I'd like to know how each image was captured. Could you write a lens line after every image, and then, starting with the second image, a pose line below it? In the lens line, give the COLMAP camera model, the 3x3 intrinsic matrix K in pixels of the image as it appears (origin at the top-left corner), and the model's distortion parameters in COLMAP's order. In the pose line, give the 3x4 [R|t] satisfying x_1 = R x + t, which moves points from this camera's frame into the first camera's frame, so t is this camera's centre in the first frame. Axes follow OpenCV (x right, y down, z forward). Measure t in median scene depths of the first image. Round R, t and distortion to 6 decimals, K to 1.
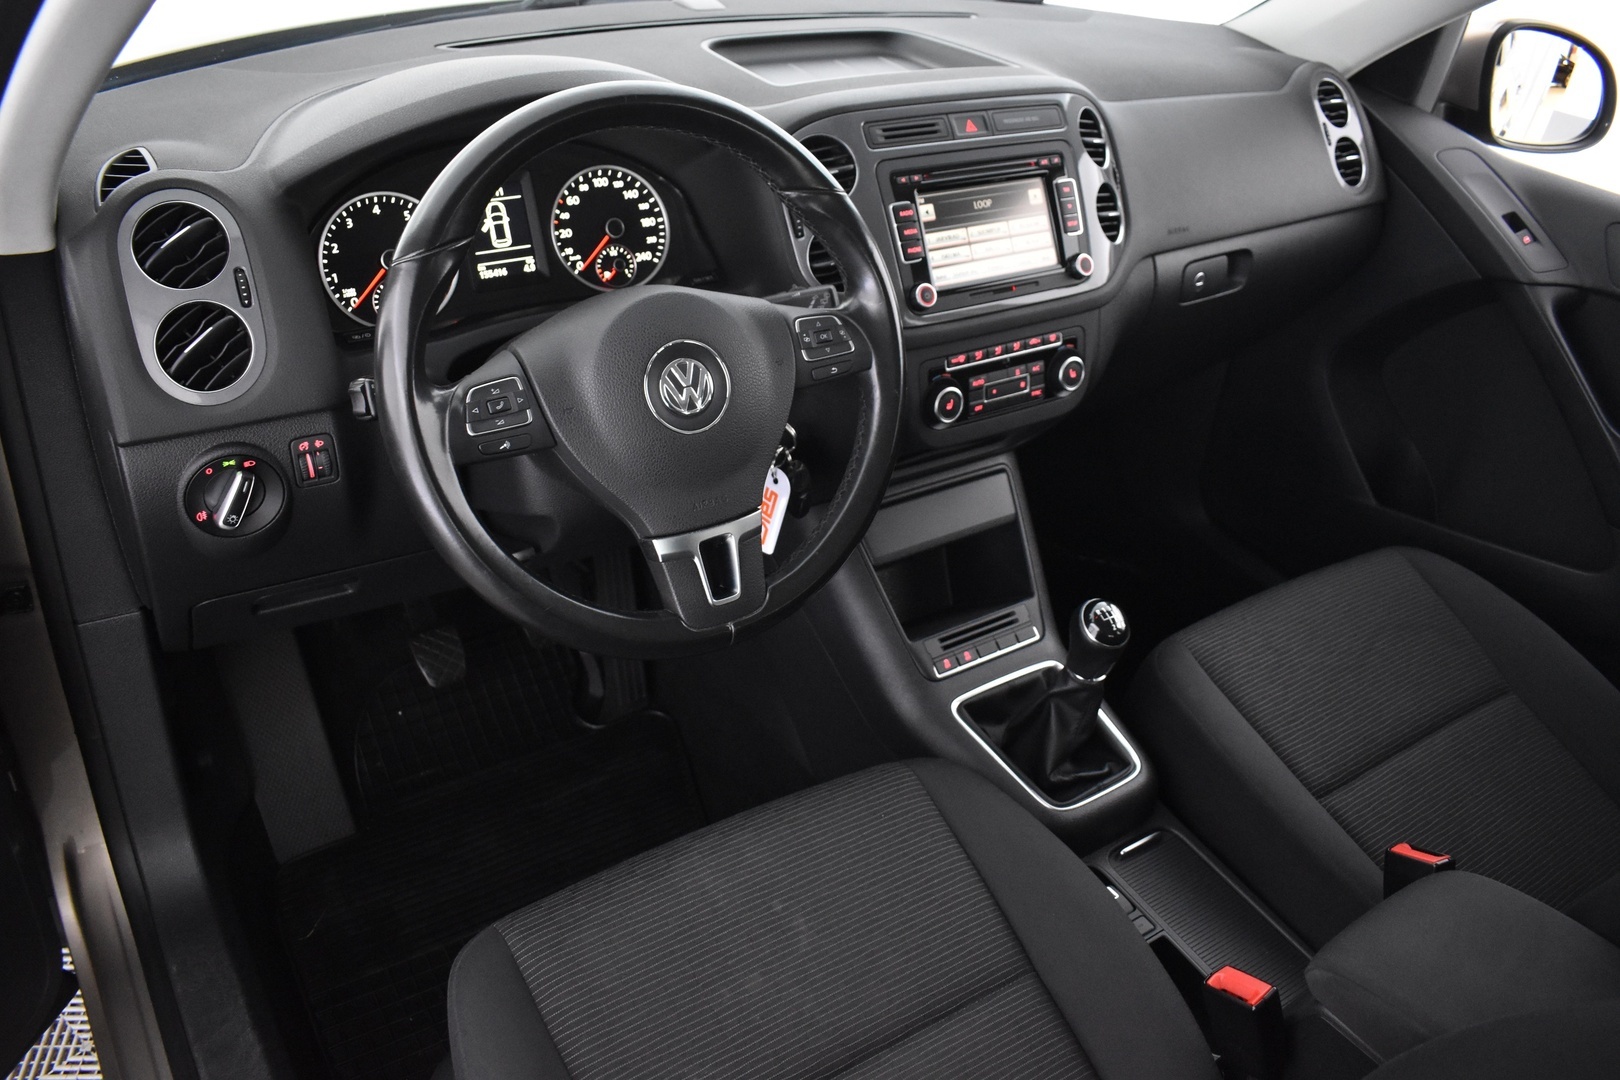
lens RADIAL K [[1260.0, 0, 819.6], [0, 1260.0, 541.5], [0, 0, 1]] dist [-0.097224, -0.006071]
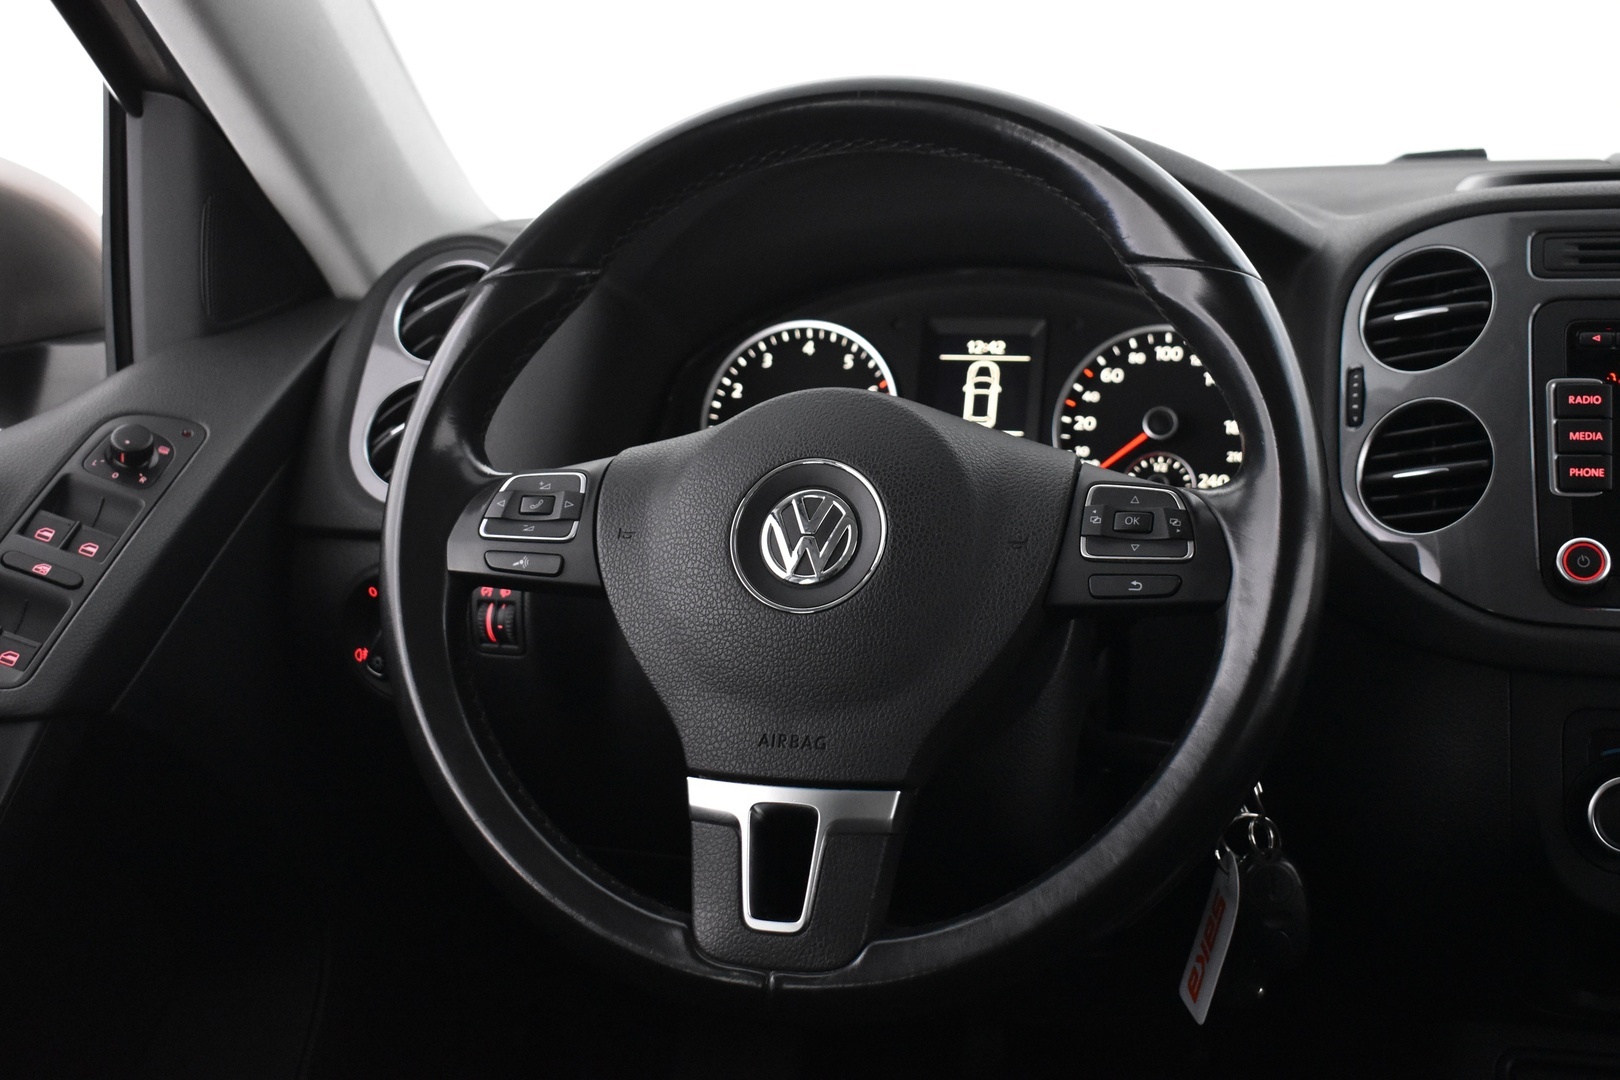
lens RADIAL K [[2021.2, 0, 822.5], [0, 2021.2, 535.0], [0, 0, 1]] dist [-0.049242, 0.000000]
pose [[0.641452, 0.073342, -0.763650, 0.466688], [-0.351792, 0.912713, -0.207840, 0.052798], [0.681750, 0.401965, 0.611263, 0.325519]]
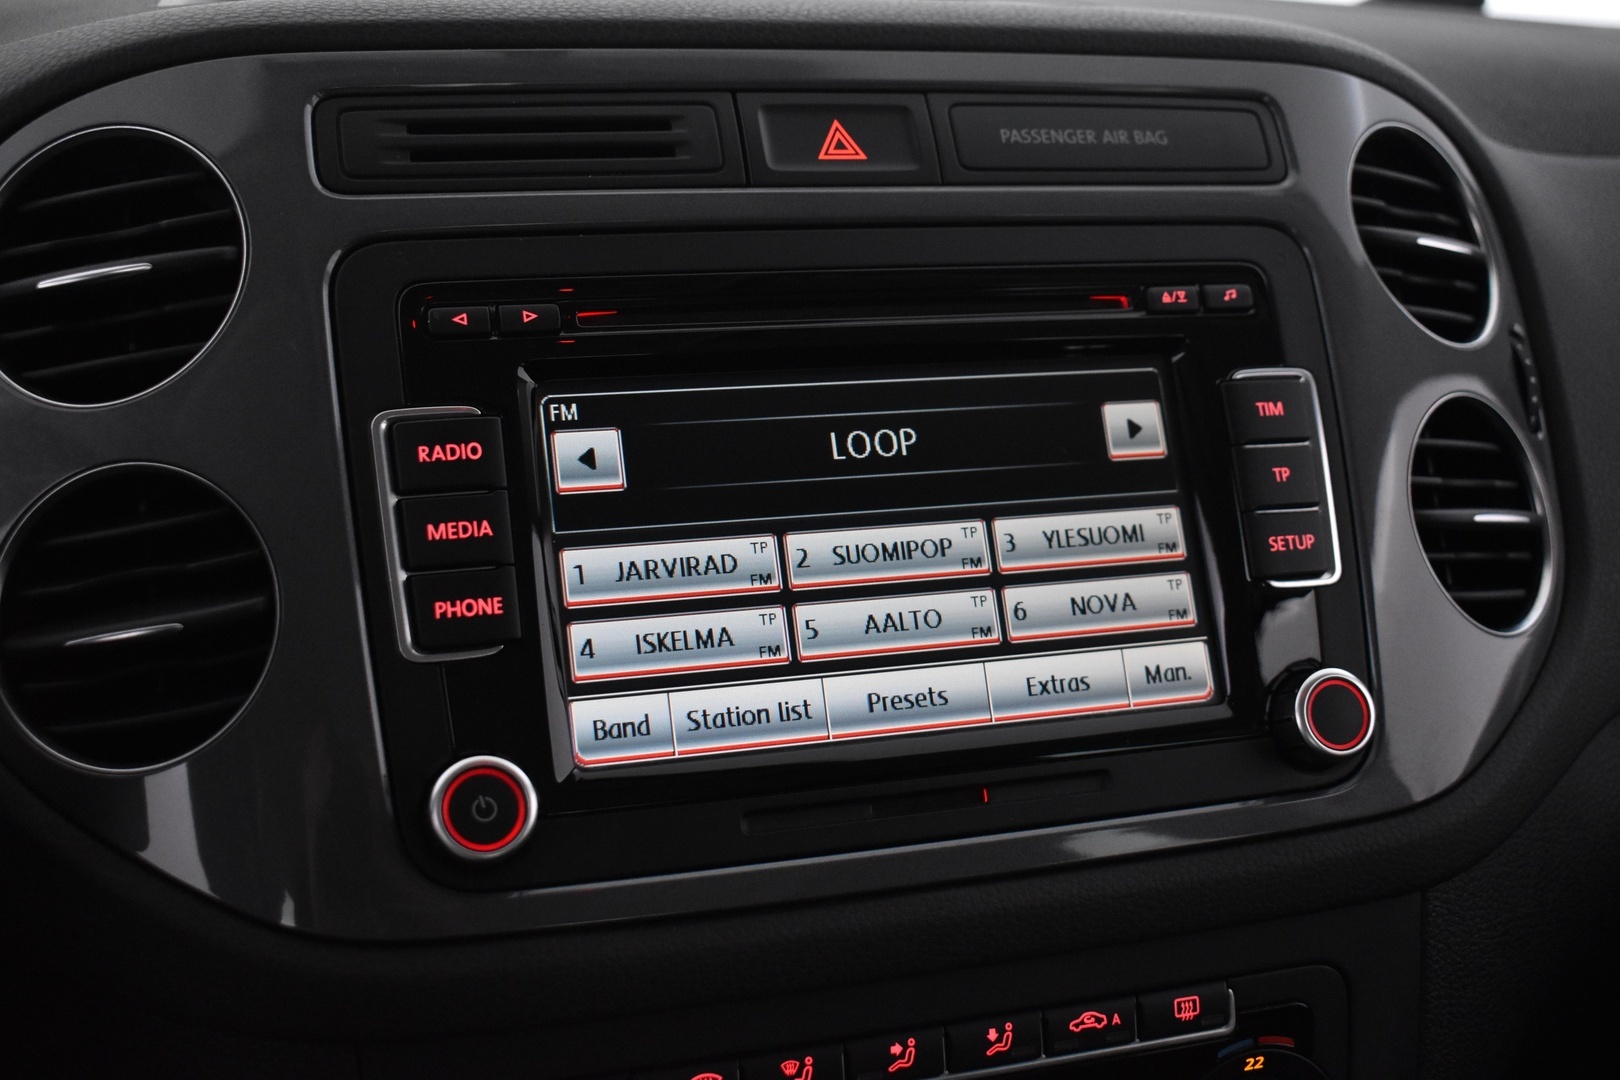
lens RADIAL K [[1952.8, 0, 821.5], [0, 1952.8, 538.1], [0, 0, 1]] dist [-0.059681, 0.000000]
pose [[0.960754, 0.047644, -0.273280, 0.230935], [-0.119141, 0.960523, -0.251400, -0.157253], [0.250514, 0.274092, 0.928502, 0.657052]]
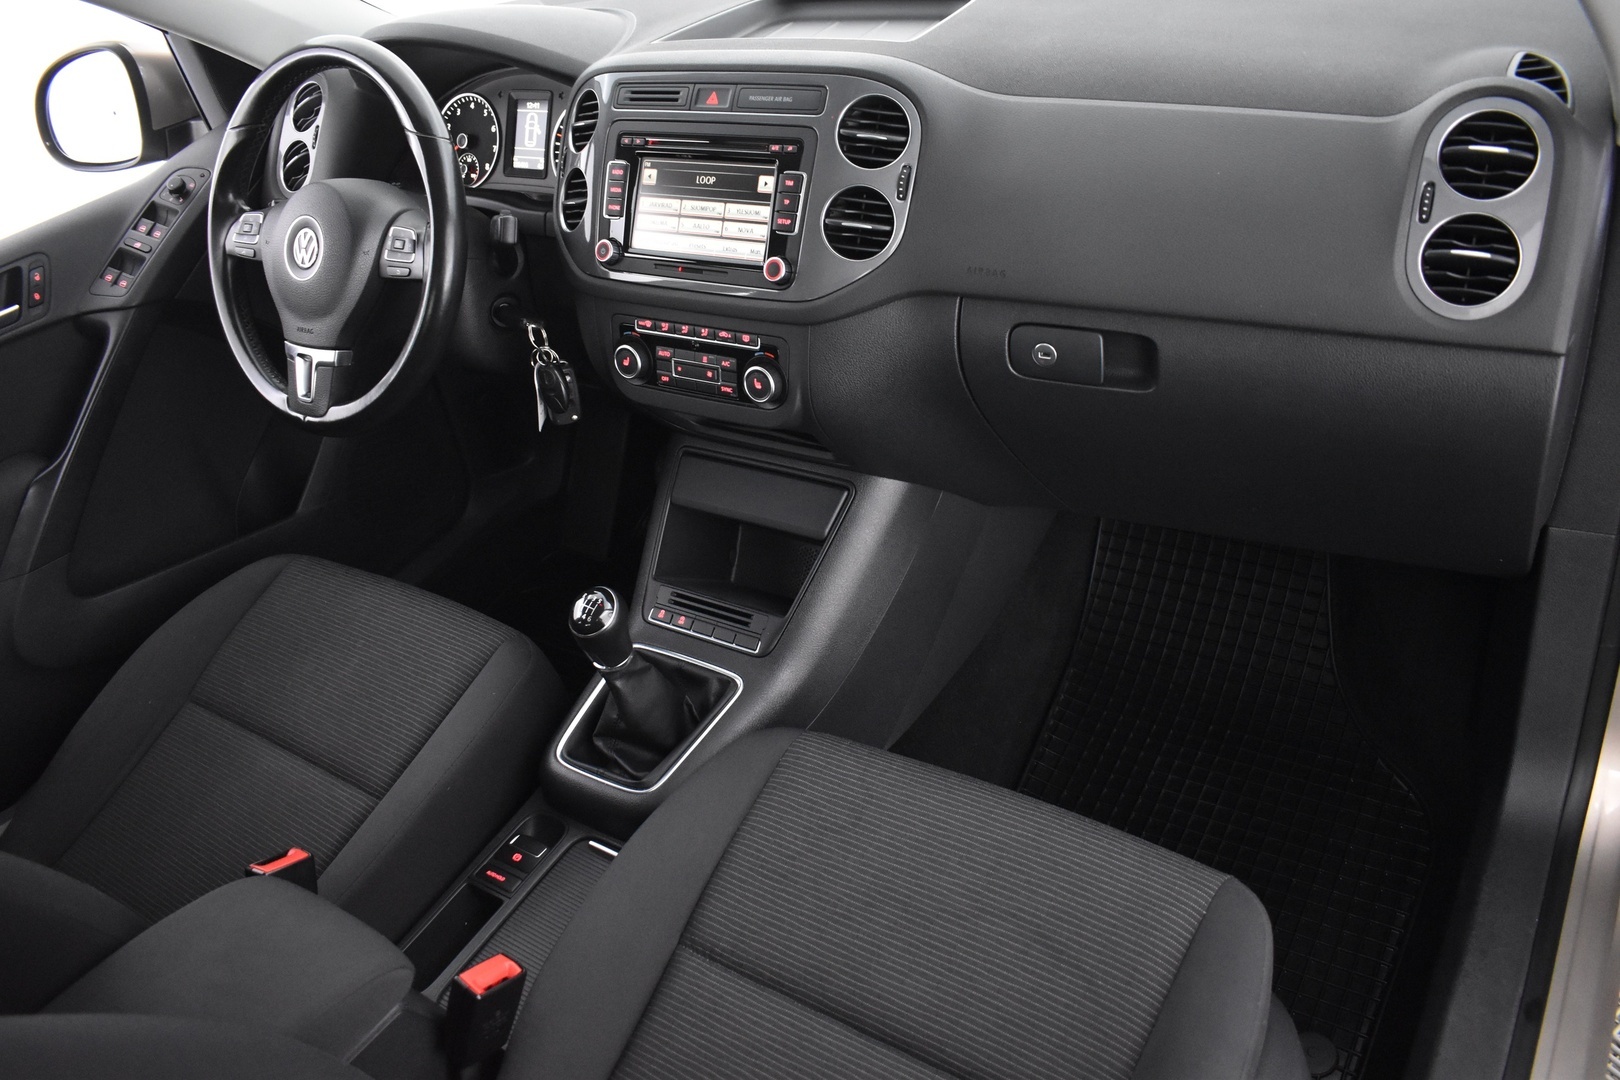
lens RADIAL K [[1260.0, 0, 792.3], [0, 1260.0, 546.1], [0, 0, 1]] dist [-0.097224, -0.006071]
pose [[0.370301, 0.415421, -0.830844, 1.100964], [-0.350563, 0.890786, 0.289148, -0.326833], [0.860222, 0.184192, 0.475490, 0.659761]]
